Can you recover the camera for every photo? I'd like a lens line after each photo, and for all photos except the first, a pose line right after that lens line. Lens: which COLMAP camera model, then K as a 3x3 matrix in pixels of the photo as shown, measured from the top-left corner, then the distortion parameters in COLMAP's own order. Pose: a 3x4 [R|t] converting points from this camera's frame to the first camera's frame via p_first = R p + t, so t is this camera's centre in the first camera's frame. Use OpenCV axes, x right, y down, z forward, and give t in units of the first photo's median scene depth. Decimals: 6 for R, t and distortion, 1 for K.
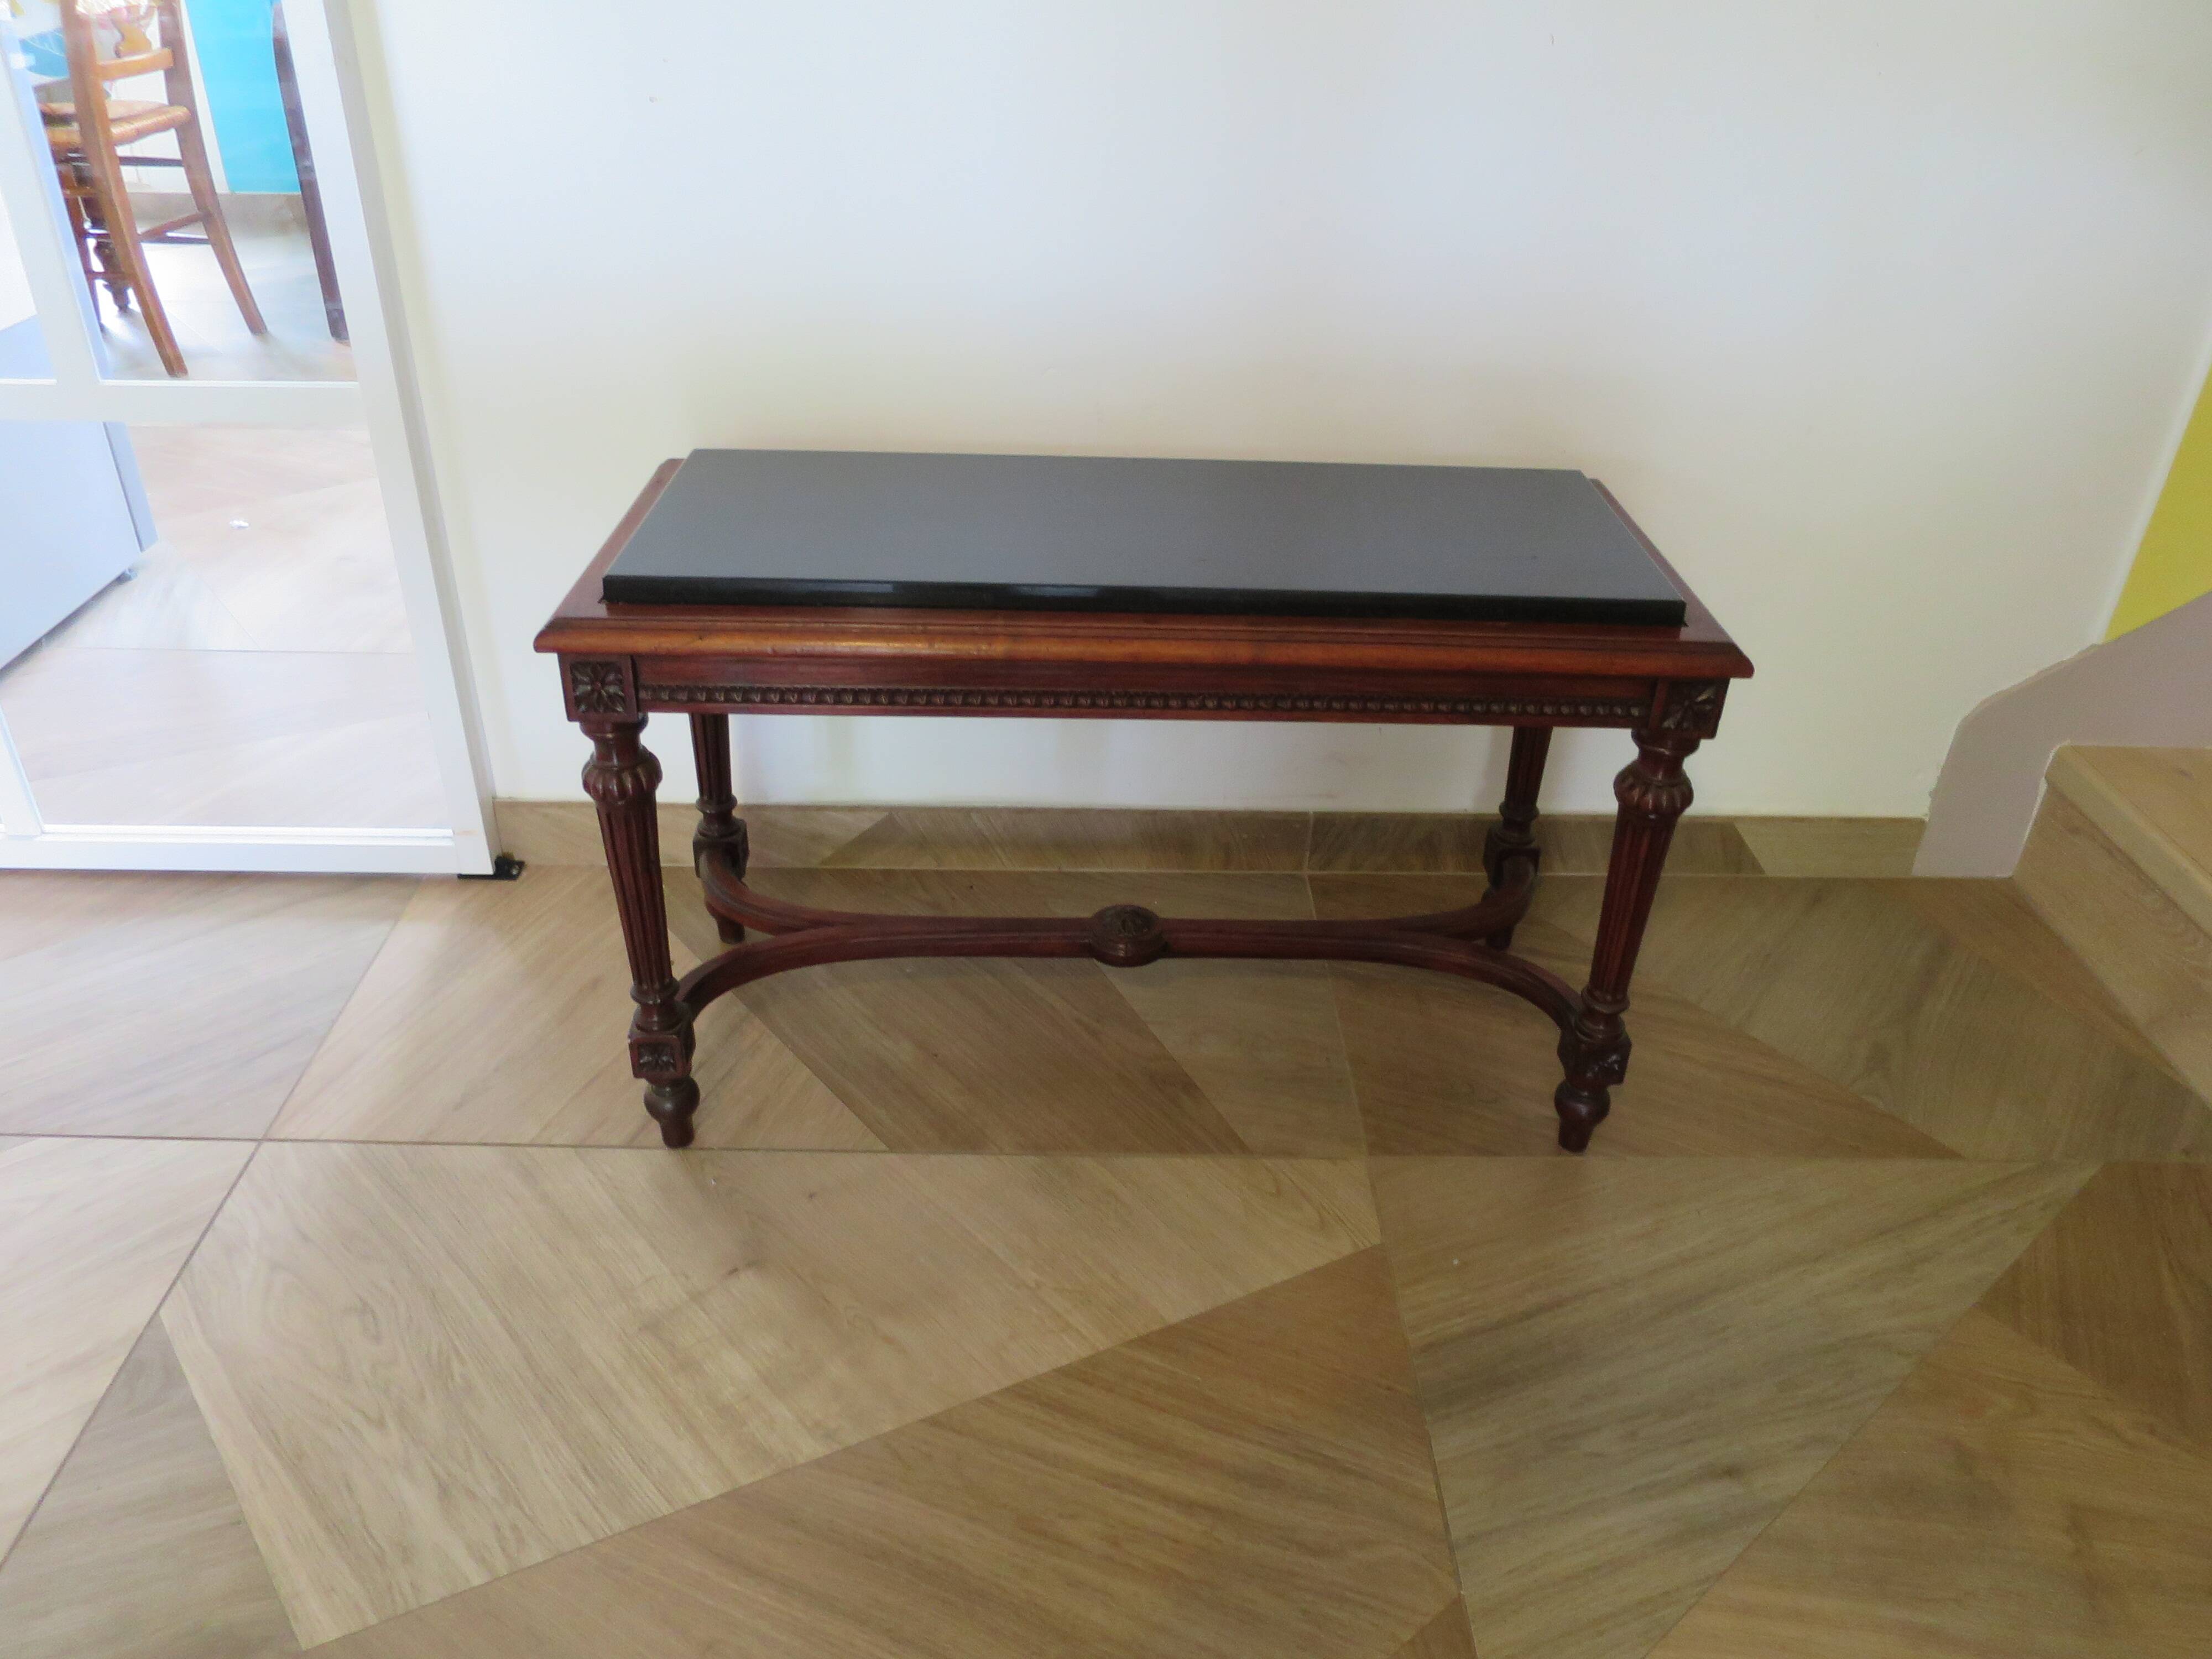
lens RADIAL K [[1603.7, 0, 1105.4], [0, 1603.7, 830.0], [0, 0, 1]] dist [-0.048082, 0.013781]
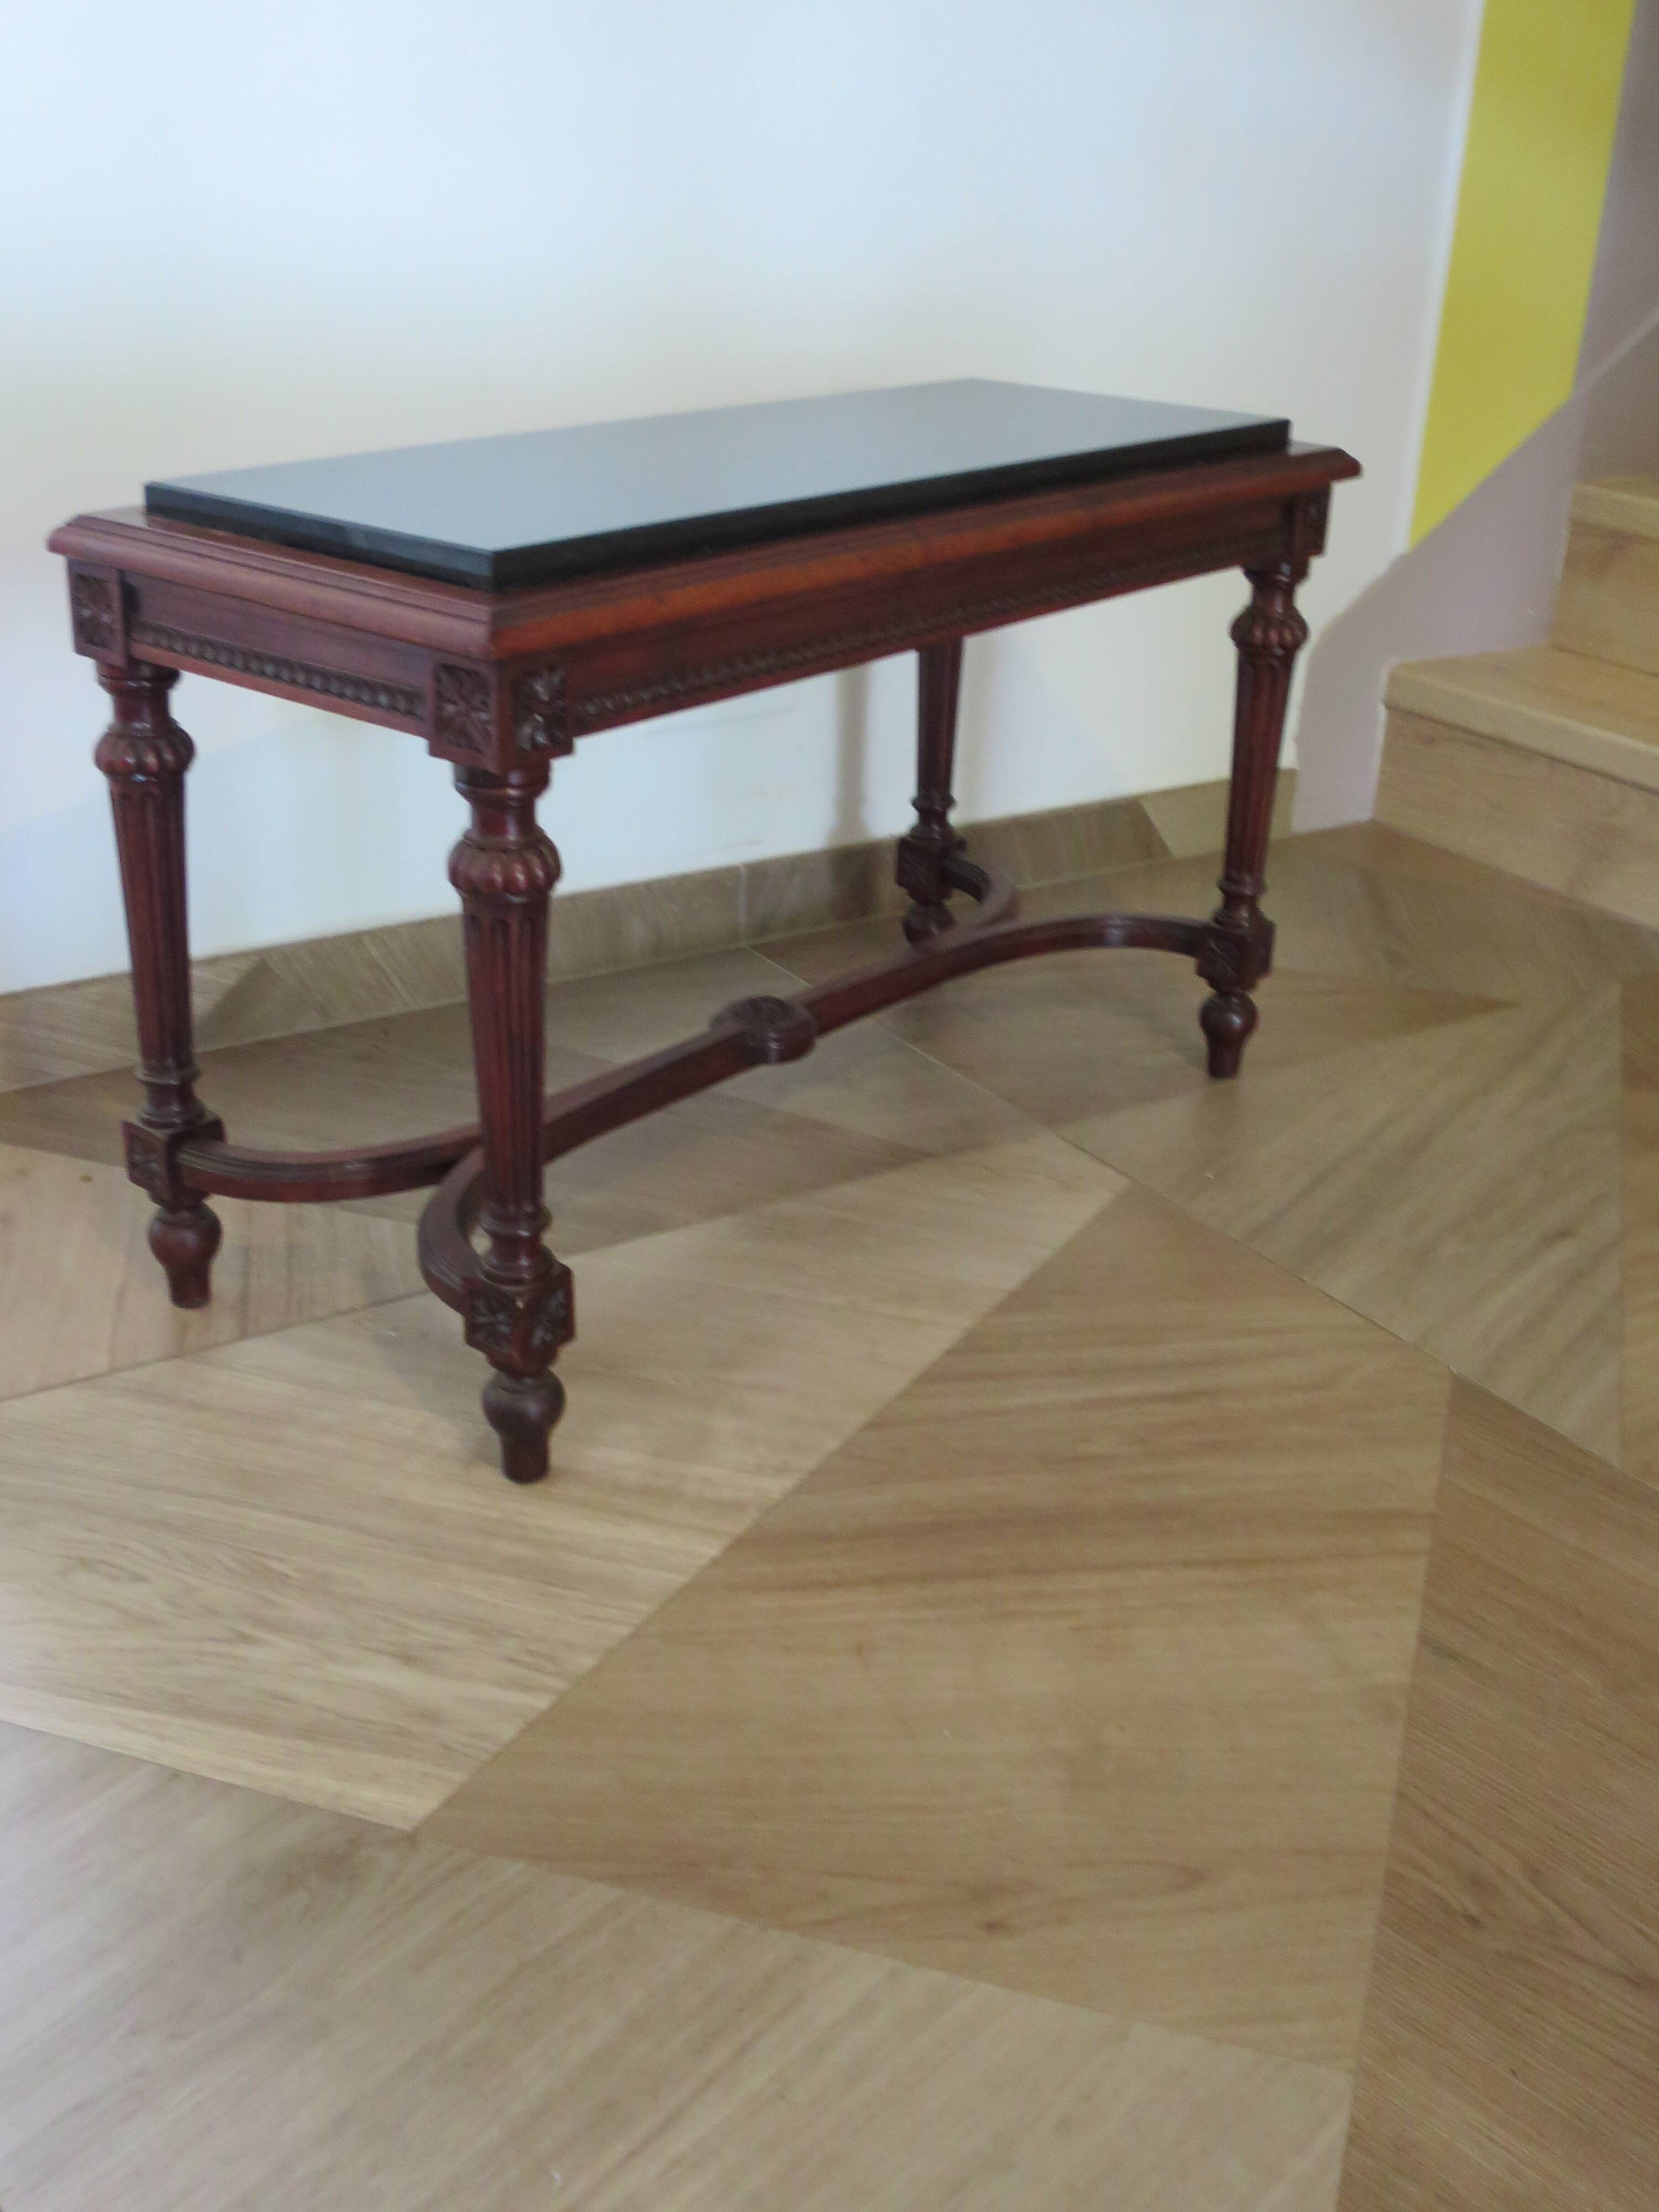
lens RADIAL K [[2309.9, 0, 832.6], [0, 2309.9, 1112.4], [0, 0, 1]] dist [-0.067077, 0.000000]
pose [[0.841895, -0.221192, 0.492226, -0.623032], [0.270418, 0.962272, -0.030101, 0.223994], [-0.466998, 0.158449, 0.869947, -0.056673]]
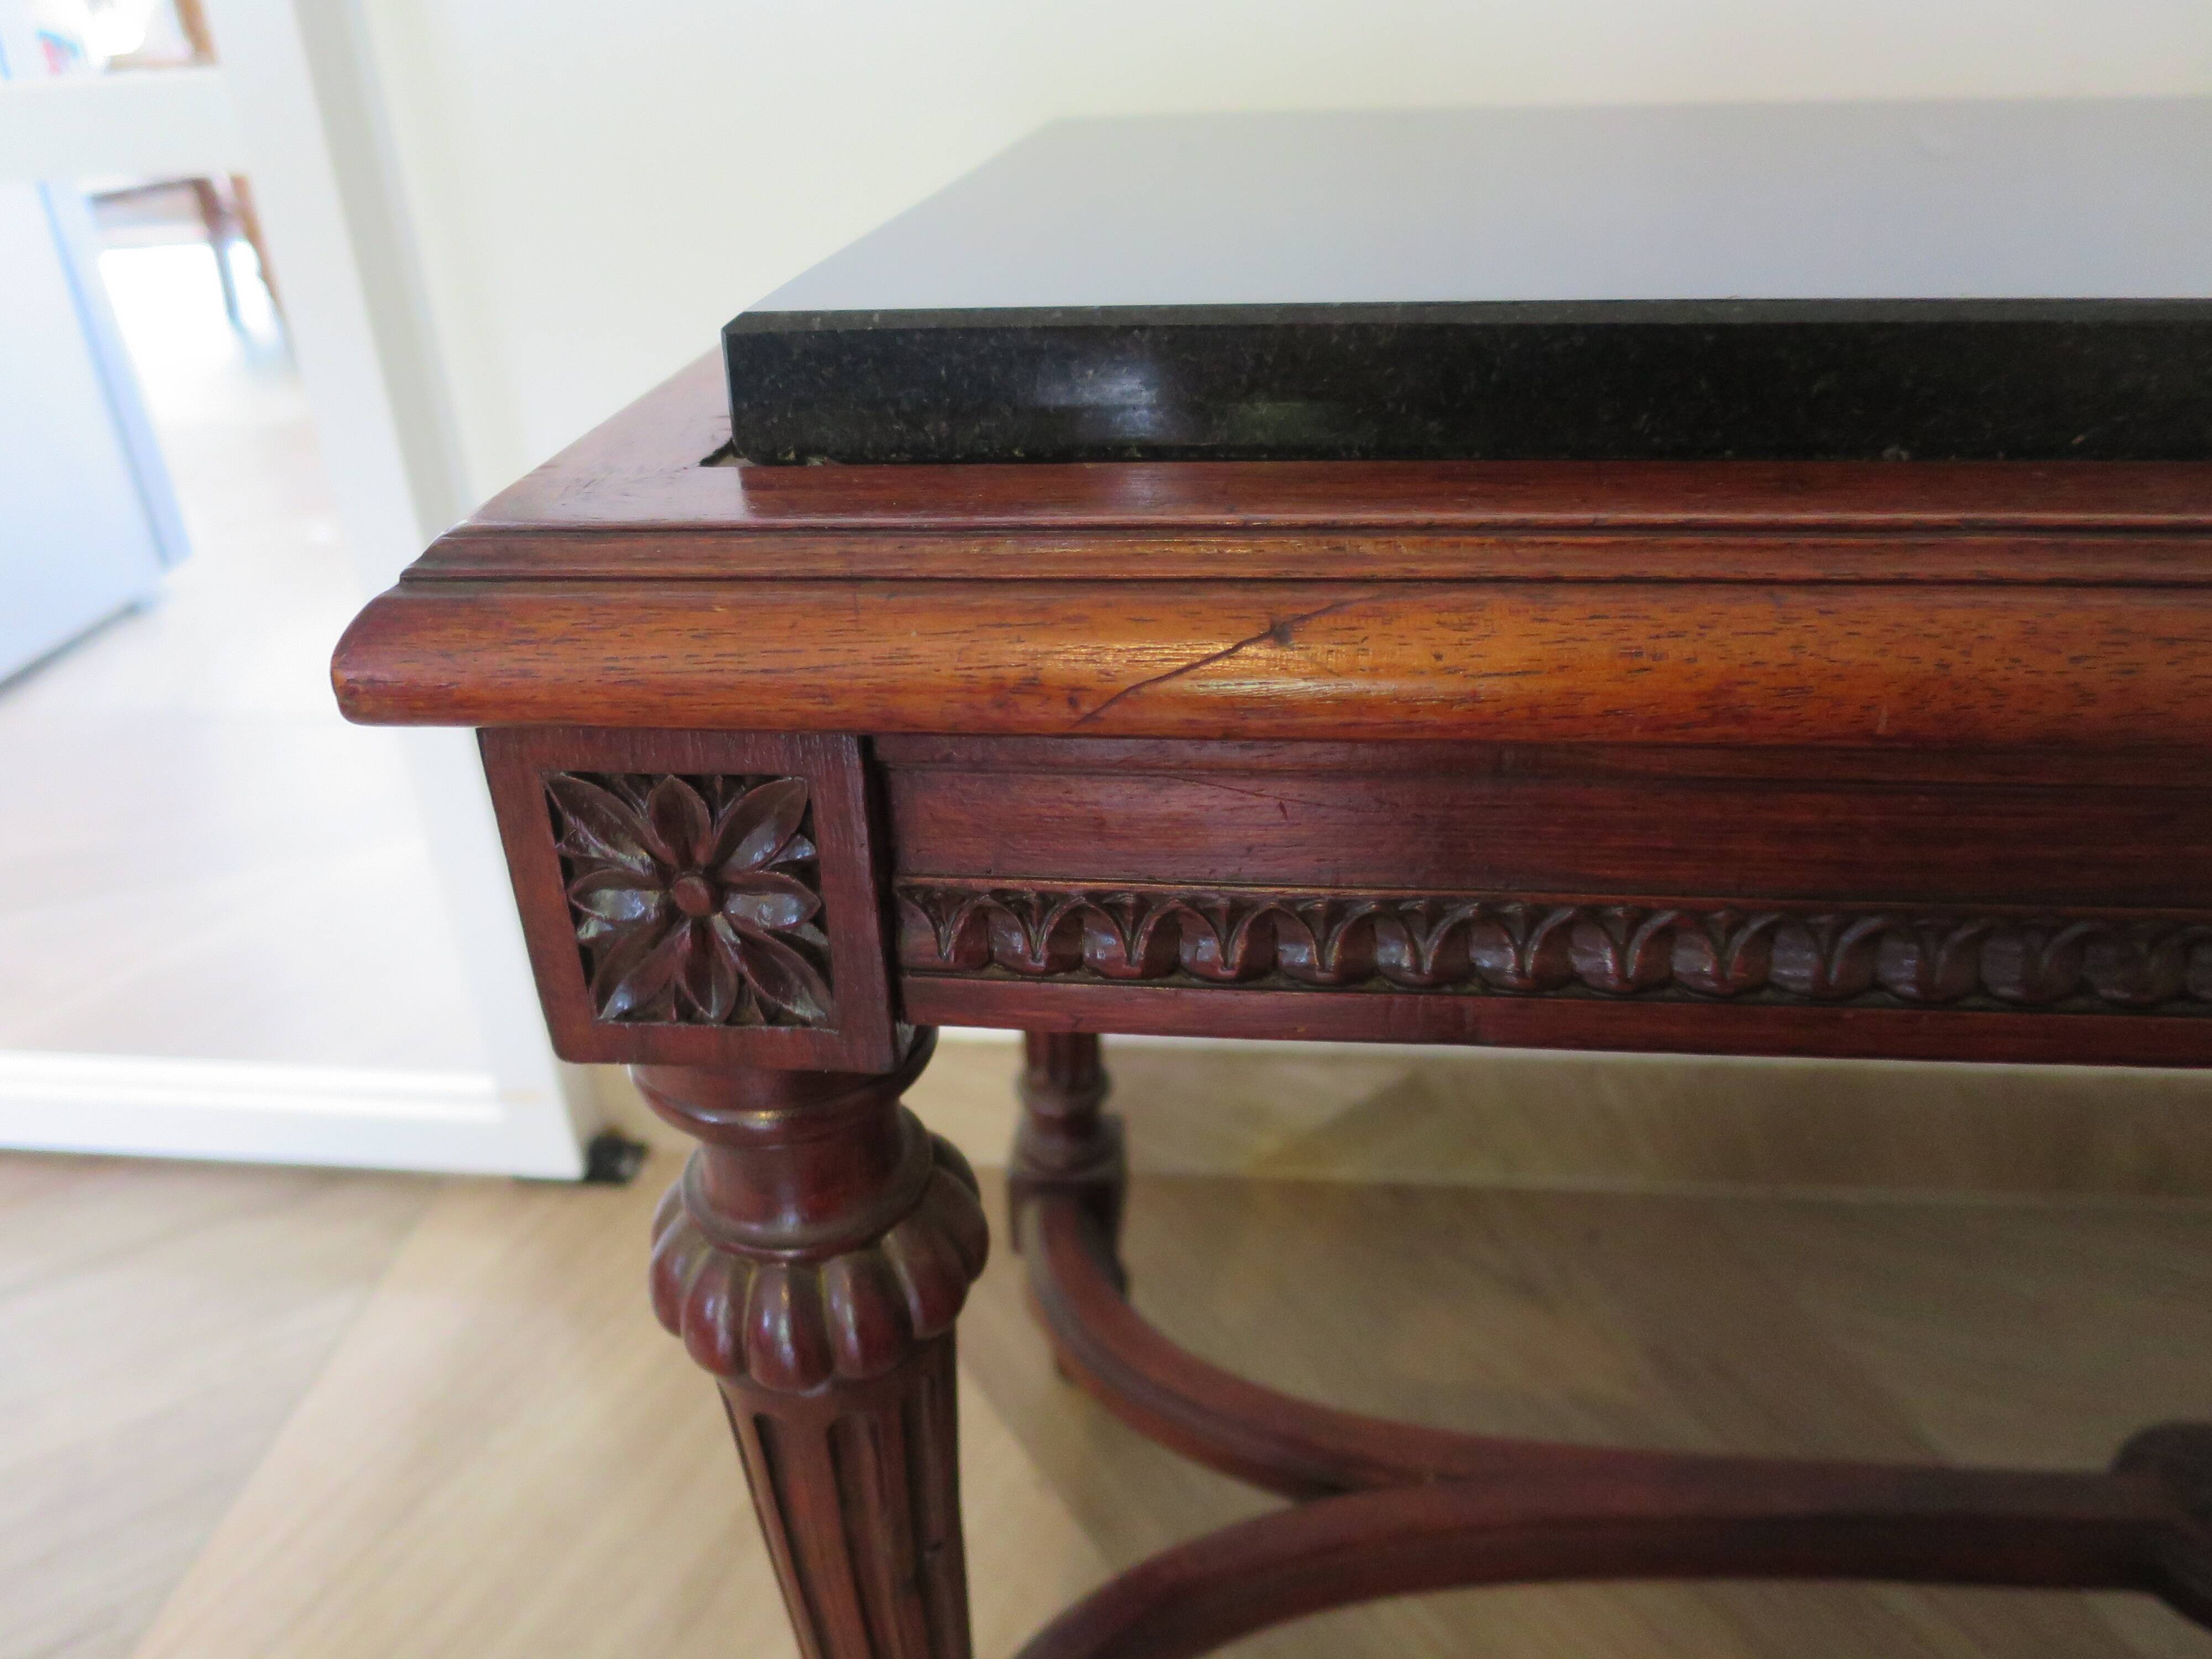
lens RADIAL K [[1603.7, 0, 1109.8], [0, 1603.7, 830.8], [0, 0, 1]] dist [-0.048082, 0.013781]
pose [[0.990634, 0.006538, -0.136387, -0.218386], [-0.011836, 0.999205, -0.038067, -0.082297], [0.136030, 0.039325, 0.989924, 0.735748]]
